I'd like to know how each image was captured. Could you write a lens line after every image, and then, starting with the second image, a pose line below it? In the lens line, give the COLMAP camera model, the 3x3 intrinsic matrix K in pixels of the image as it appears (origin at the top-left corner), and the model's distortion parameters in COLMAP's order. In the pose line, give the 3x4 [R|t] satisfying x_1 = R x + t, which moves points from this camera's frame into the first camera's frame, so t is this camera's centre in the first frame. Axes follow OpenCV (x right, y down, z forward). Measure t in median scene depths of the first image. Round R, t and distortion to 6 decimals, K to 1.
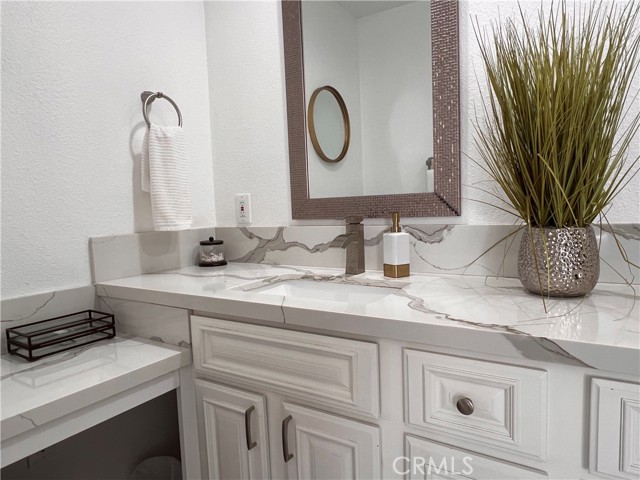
lens RADIAL K [[416.5, 0, 314.6], [0, 416.5, 244.5], [0, 0, 1]] dist [0.002160, 0.002747]
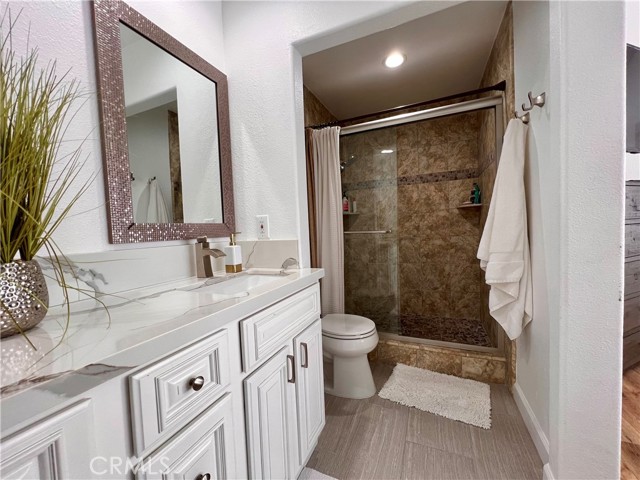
lens RADIAL K [[257.5, 0, 319.9], [0, 257.5, 240.9], [0, 0, 1]] dist [-0.000835, 0.000511]
pose [[-0.155367, -0.000842, 0.987856, -0.075210], [0.131305, 0.991109, 0.021496, -0.005264], [-0.979091, 0.133051, -0.153875, 0.279221]]
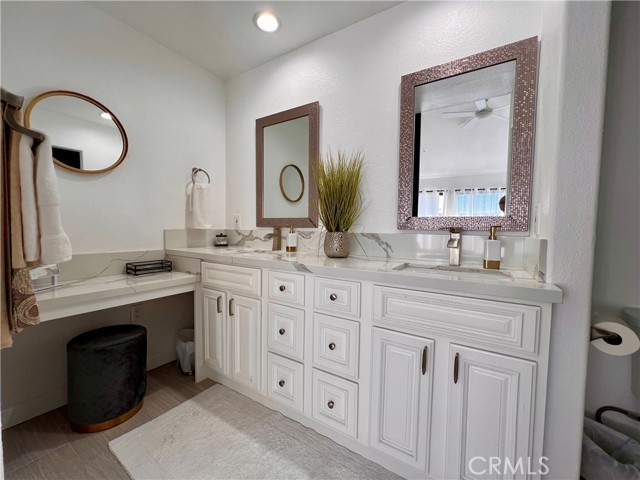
lens RADIAL K [[257.5, 0, 319.5], [0, 257.5, 241.4], [0, 0, 1]] dist [-0.000835, 0.000511]
pose [[0.998641, 0.051161, 0.009925, 0.349701], [-0.050788, 0.998105, -0.034746, 0.062002], [-0.011683, 0.034195, 0.999347, -0.496893]]
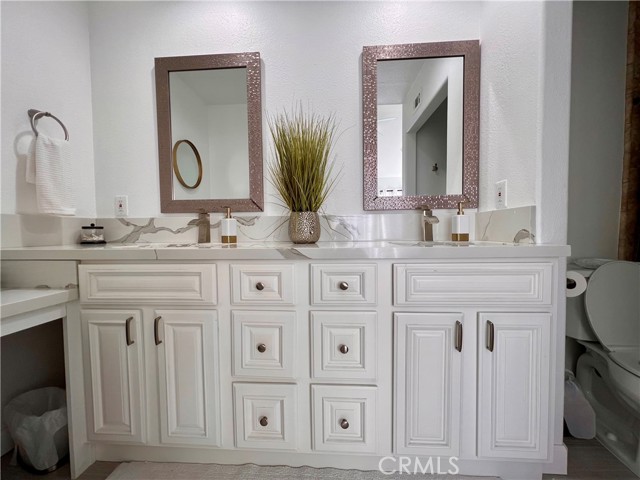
lens RADIAL K [[257.5, 0, 319.3], [0, 257.5, 241.2], [0, 0, 1]] dist [-0.000835, 0.000511]
pose [[0.873280, 0.008763, 0.487139, -0.005559], [0.021533, 0.998167, -0.056558, 0.143725], [-0.486742, 0.059881, 0.871491, -0.163966]]
